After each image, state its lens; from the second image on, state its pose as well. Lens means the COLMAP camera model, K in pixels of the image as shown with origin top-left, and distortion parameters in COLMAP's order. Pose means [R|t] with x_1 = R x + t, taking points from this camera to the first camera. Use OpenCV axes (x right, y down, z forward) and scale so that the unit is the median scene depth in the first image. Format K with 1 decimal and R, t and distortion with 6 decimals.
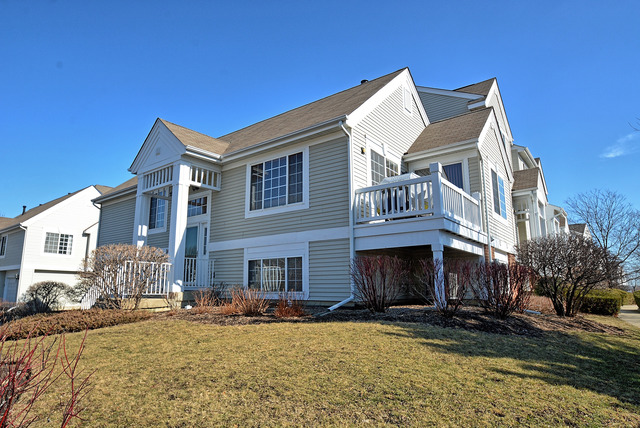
lens RADIAL K [[385.4, 0, 318.4], [0, 385.4, 211.3], [0, 0, 1]] dist [-0.004997, -0.000266]
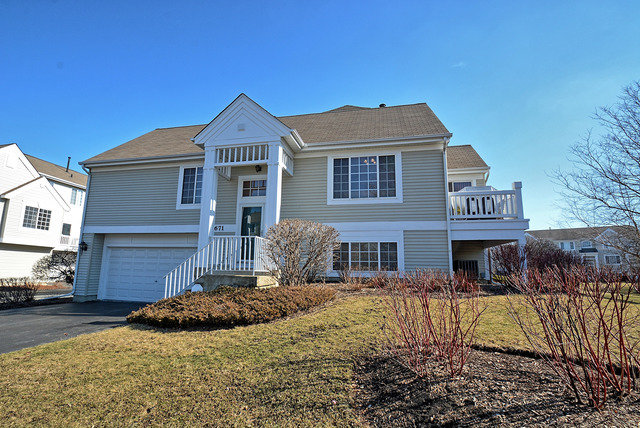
lens RADIAL K [[307.5, 0, 321.2], [0, 307.5, 216.9], [0, 0, 1]] dist [-0.004681, 0.000028]
pose [[0.901225, 0.092798, 0.423299, -0.614798], [-0.104418, 0.994524, 0.004286, 0.054276], [-0.420583, -0.048063, 0.905980, 0.214048]]
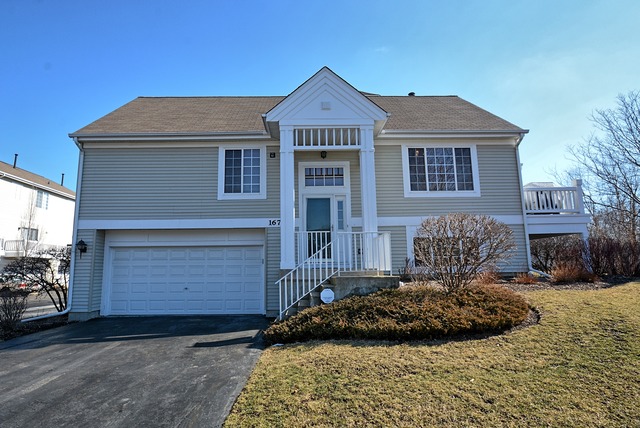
lens RADIAL K [[330.7, 0, 319.8], [0, 330.7, 217.1], [0, 0, 1]] dist [-0.001481, -0.001023]
pose [[0.770563, 0.086034, 0.631530, -0.981752], [-0.110815, 0.993841, -0.000182, 0.102831], [-0.627657, -0.069843, 0.775351, 0.477080]]
